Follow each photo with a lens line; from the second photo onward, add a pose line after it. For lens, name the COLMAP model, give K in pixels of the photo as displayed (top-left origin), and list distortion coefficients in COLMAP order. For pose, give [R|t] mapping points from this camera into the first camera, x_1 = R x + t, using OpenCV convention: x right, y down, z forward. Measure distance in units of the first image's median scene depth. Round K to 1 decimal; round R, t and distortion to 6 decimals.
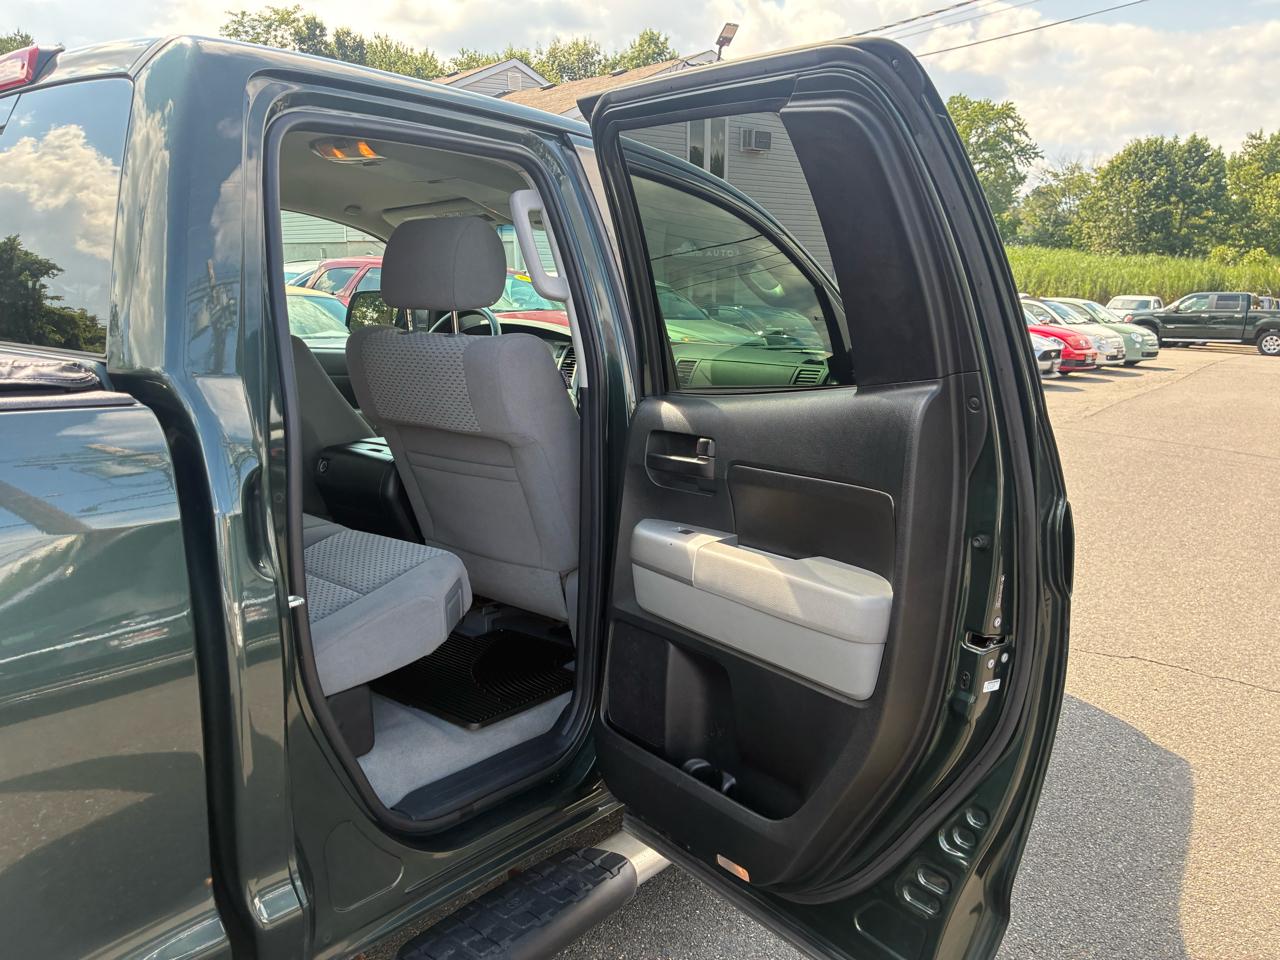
lens RADIAL K [[971.9, 0, 640.0], [0, 971.9, 480.0], [0, 0, 1]] dist [0.092291, -0.120327]
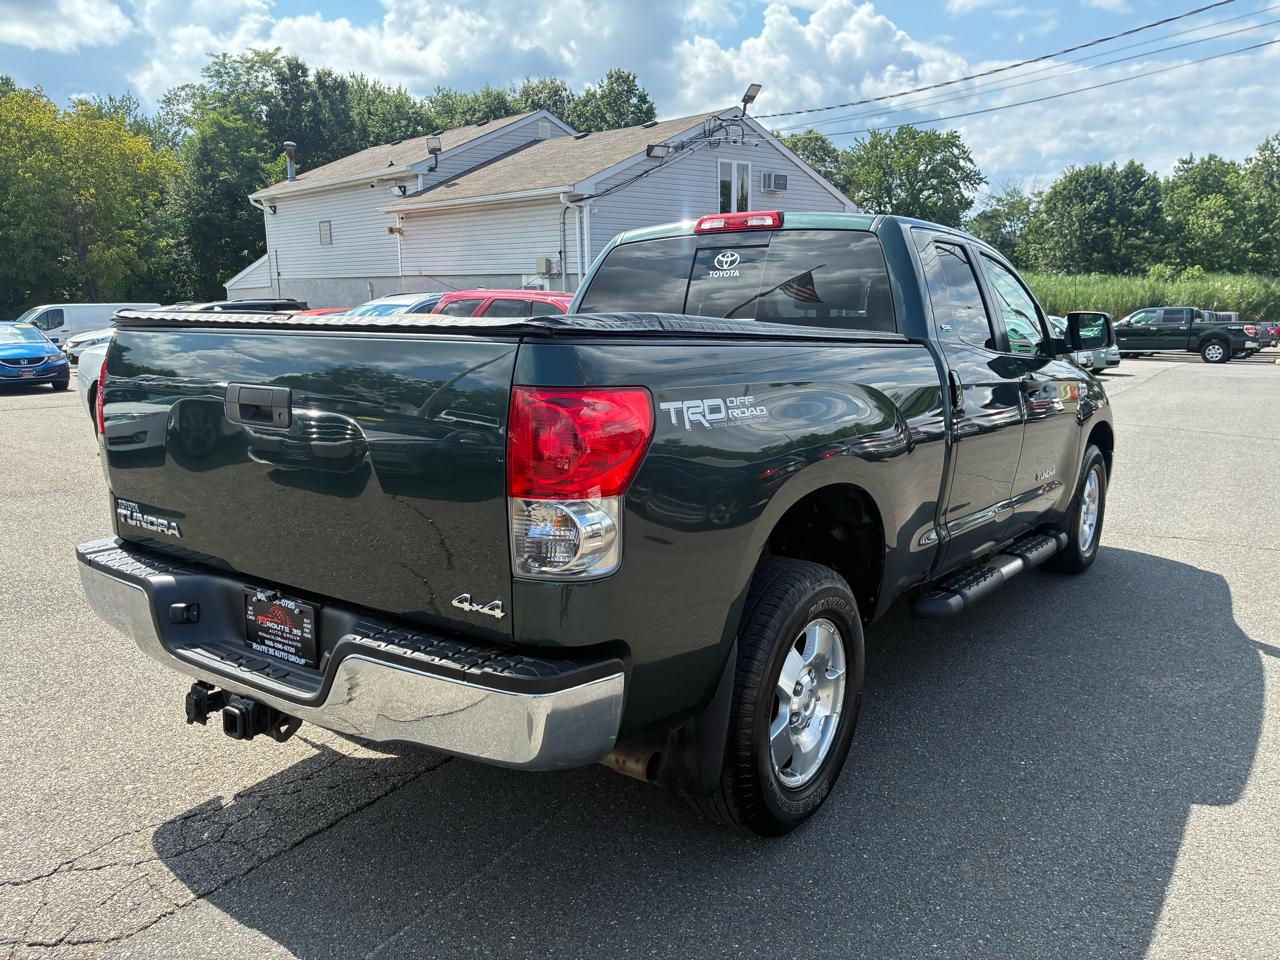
lens RADIAL K [[971.9, 0, 640.0], [0, 971.9, 480.0], [0, 0, 1]] dist [0.092291, -0.120327]
pose [[0.998593, -0.026178, 0.046108, -0.026466], [0.027326, 0.999328, -0.024450, 0.006594], [-0.045437, 0.025676, 0.998637, -0.033679]]
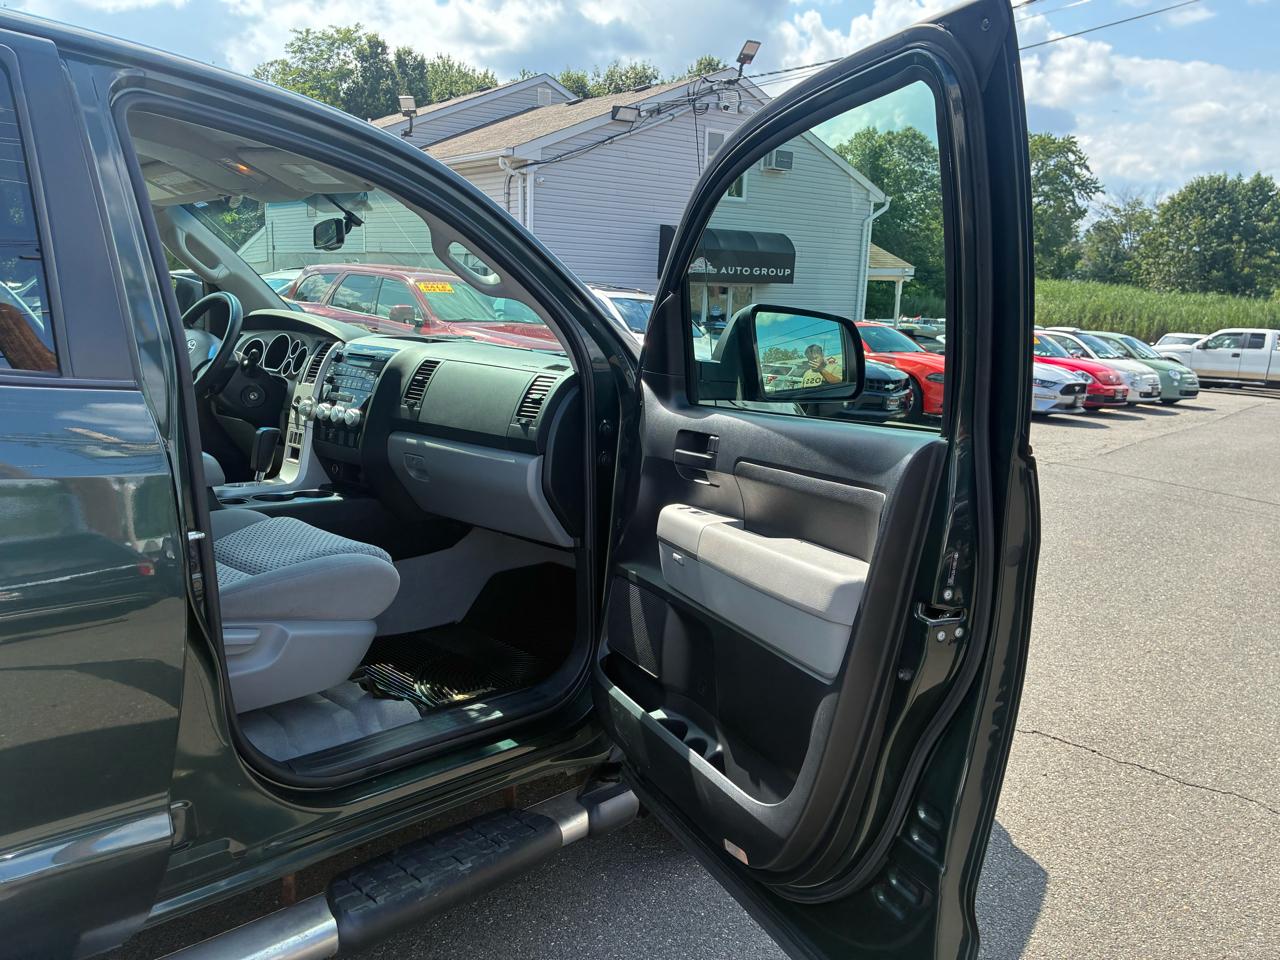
lens RADIAL K [[975.2, 0, 652.8], [0, 975.2, 469.5], [0, 0, 1]] dist [0.072646, -0.090302]
pose [[0.998427, 0.038815, -0.040460, 0.012180], [-0.040118, 0.998685, -0.031904, -0.000517], [0.039168, 0.033477, 0.998672, 0.007698]]
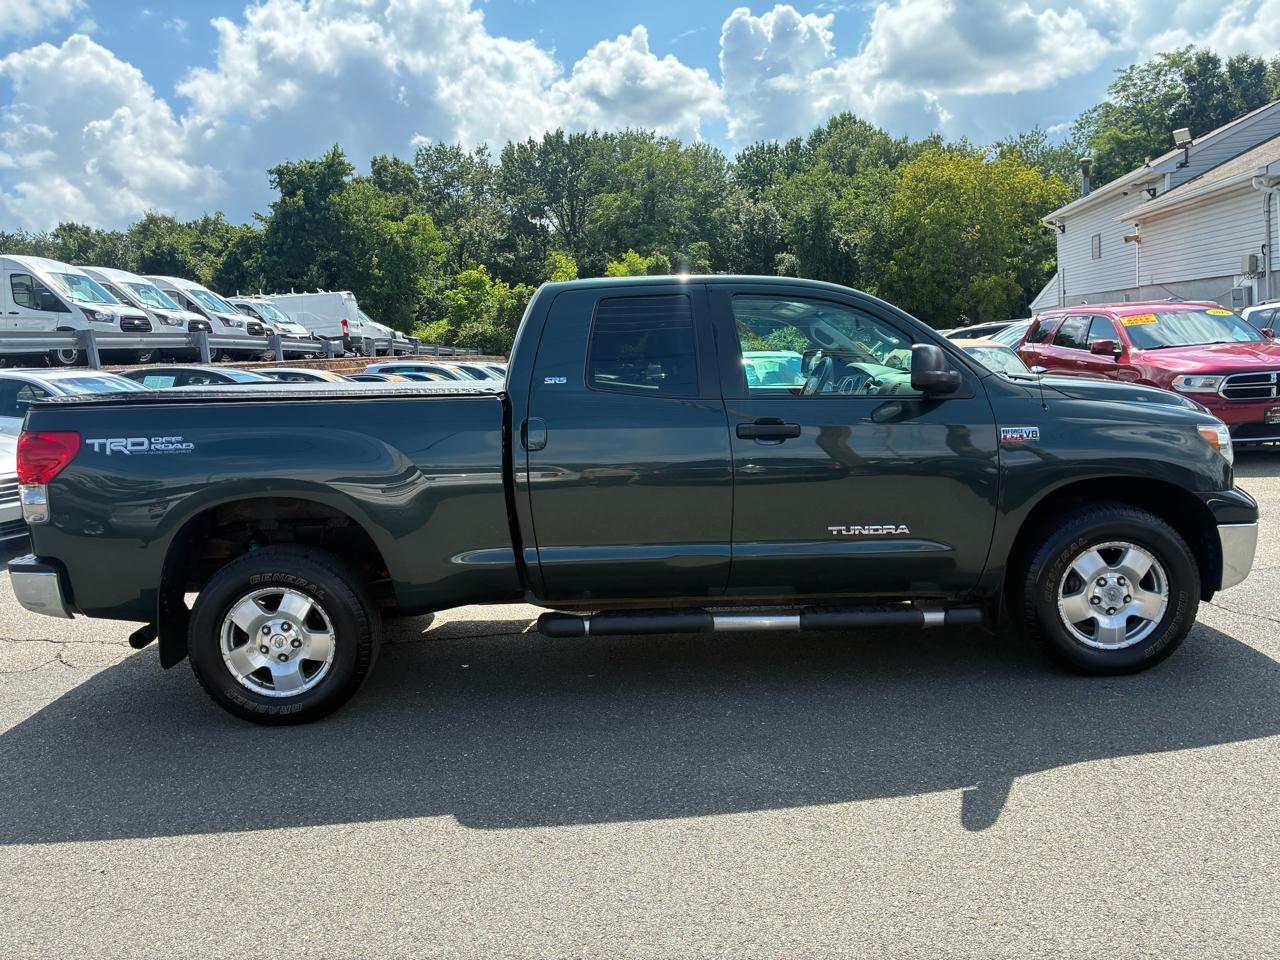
lens RADIAL K [[971.9, 0, 640.0], [0, 971.9, 480.0], [0, 0, 1]] dist [0.092291, -0.120327]
pose [[0.657836, 0.042777, -0.751946, 0.044226], [-0.079945, 0.996711, -0.013238, 0.004329], [0.748907, 0.068823, 0.659092, -0.017451]]
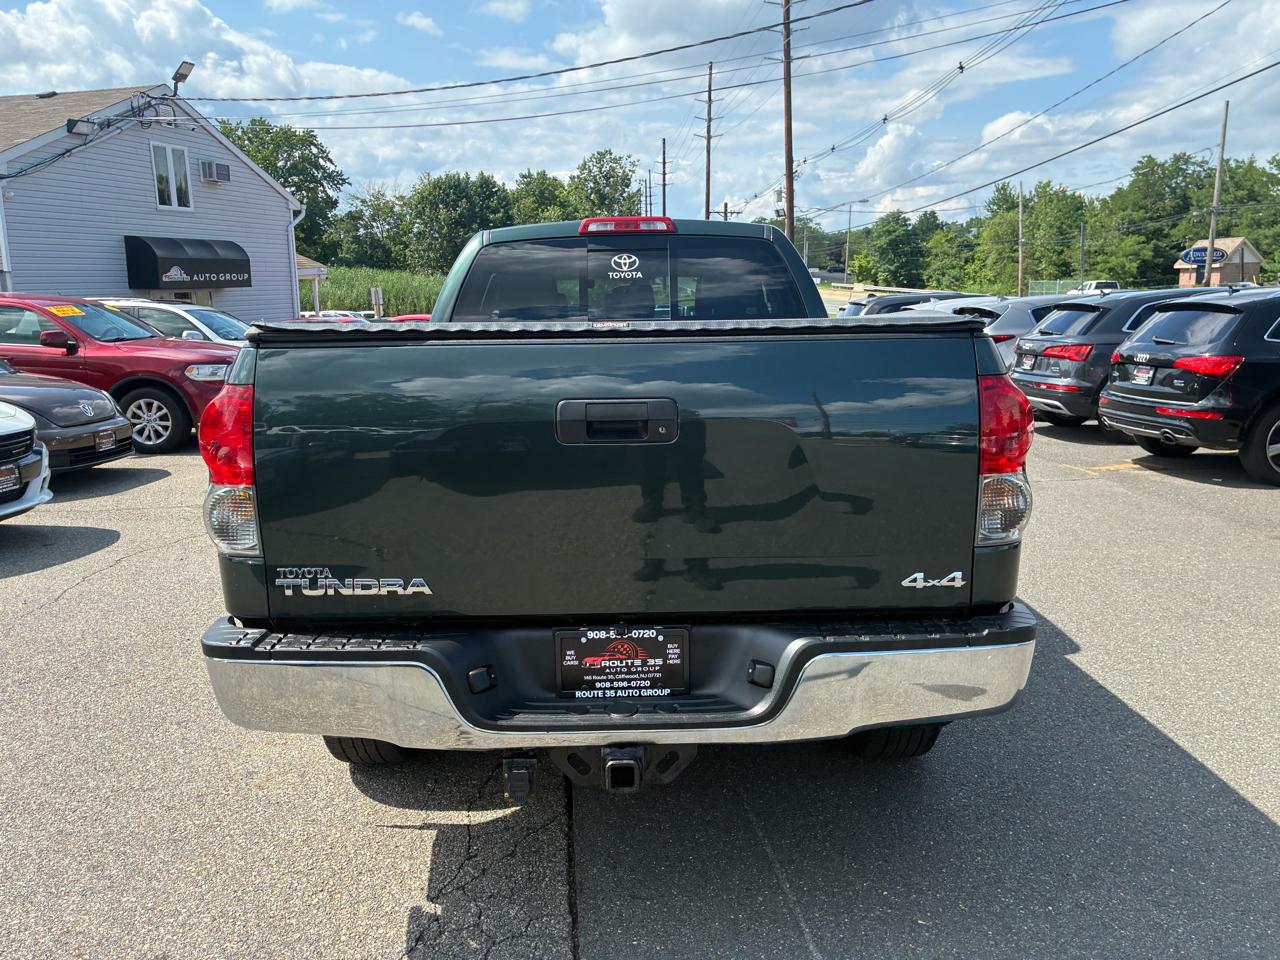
lens RADIAL K [[975.2, 0, 652.8], [0, 975.2, 469.5], [0, 0, 1]] dist [0.072646, -0.090302]
pose [[0.774728, -0.140221, 0.616551, -0.056976], [0.158015, 0.987096, 0.025939, 0.003593], [-0.612232, 0.077329, 0.786887, -0.023840]]
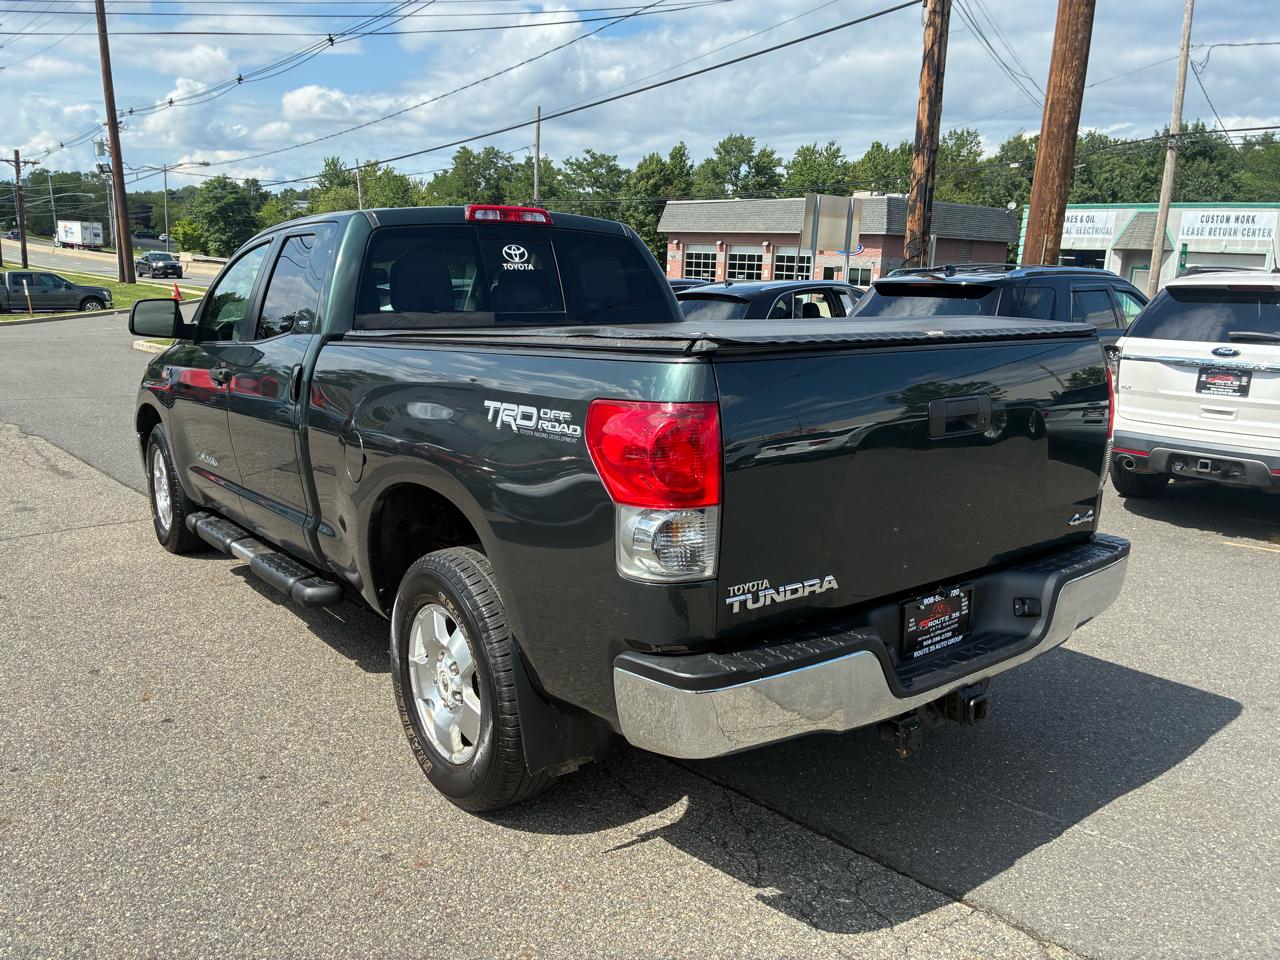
lens RADIAL K [[971.9, 0, 640.0], [0, 971.9, 480.0], [0, 0, 1]] dist [0.092291, -0.120327]
pose [[0.240065, -0.218983, 0.945735, -0.076677], [0.189164, 0.966102, 0.175682, -0.003710], [-0.952148, 0.136724, 0.273351, 0.003231]]
